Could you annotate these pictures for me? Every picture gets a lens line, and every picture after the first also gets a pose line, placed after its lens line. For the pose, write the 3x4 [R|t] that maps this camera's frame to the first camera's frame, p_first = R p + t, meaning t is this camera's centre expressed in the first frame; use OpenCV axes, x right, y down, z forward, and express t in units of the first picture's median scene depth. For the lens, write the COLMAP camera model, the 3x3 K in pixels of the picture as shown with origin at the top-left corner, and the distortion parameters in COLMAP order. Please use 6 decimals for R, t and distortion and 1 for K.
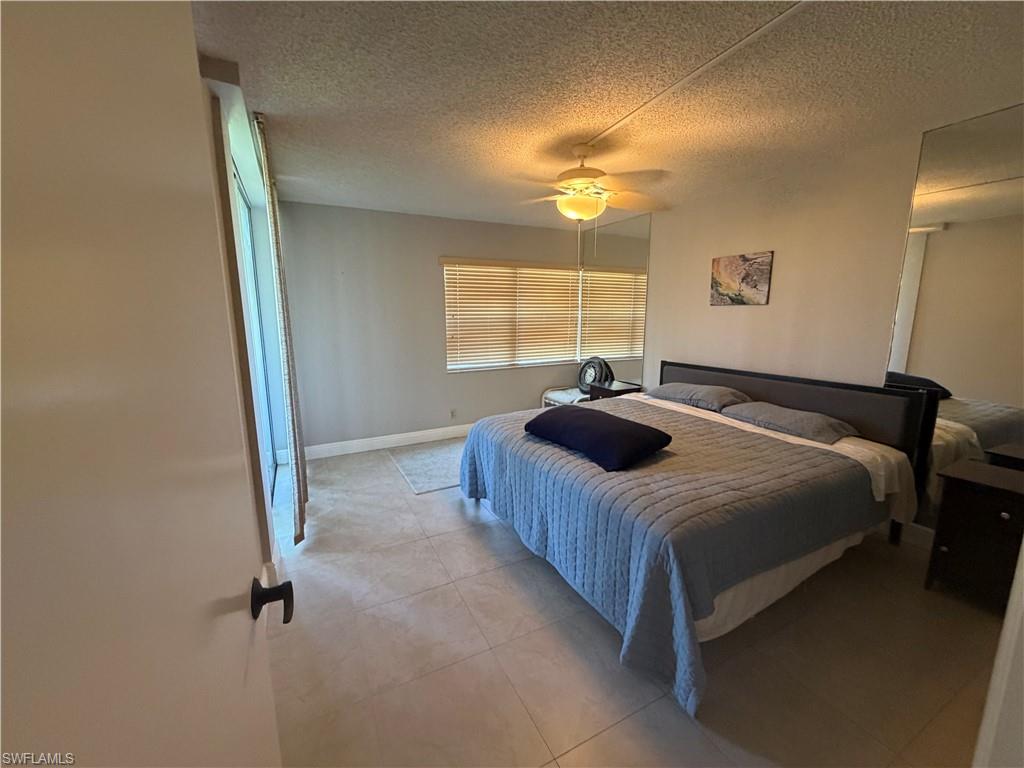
lens RADIAL K [[409.0, 0, 509.4], [0, 409.0, 383.7], [0, 0, 1]] dist [0.000379, -0.000137]
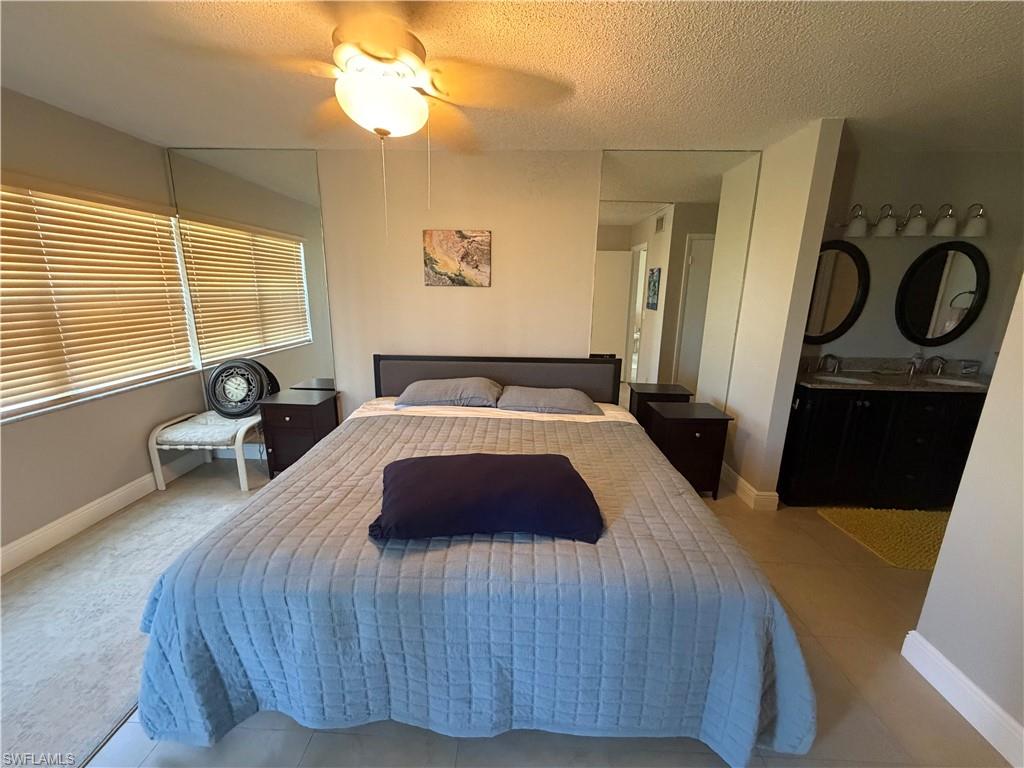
lens RADIAL K [[409.0, 0, 509.4], [0, 409.0, 383.7], [0, 0, 1]] dist [0.000379, -0.000137]
pose [[0.488889, -0.190275, 0.851342, -0.211670], [0.131157, 0.980862, 0.143904, -0.095699], [-0.862430, 0.041306, 0.504489, 0.452311]]
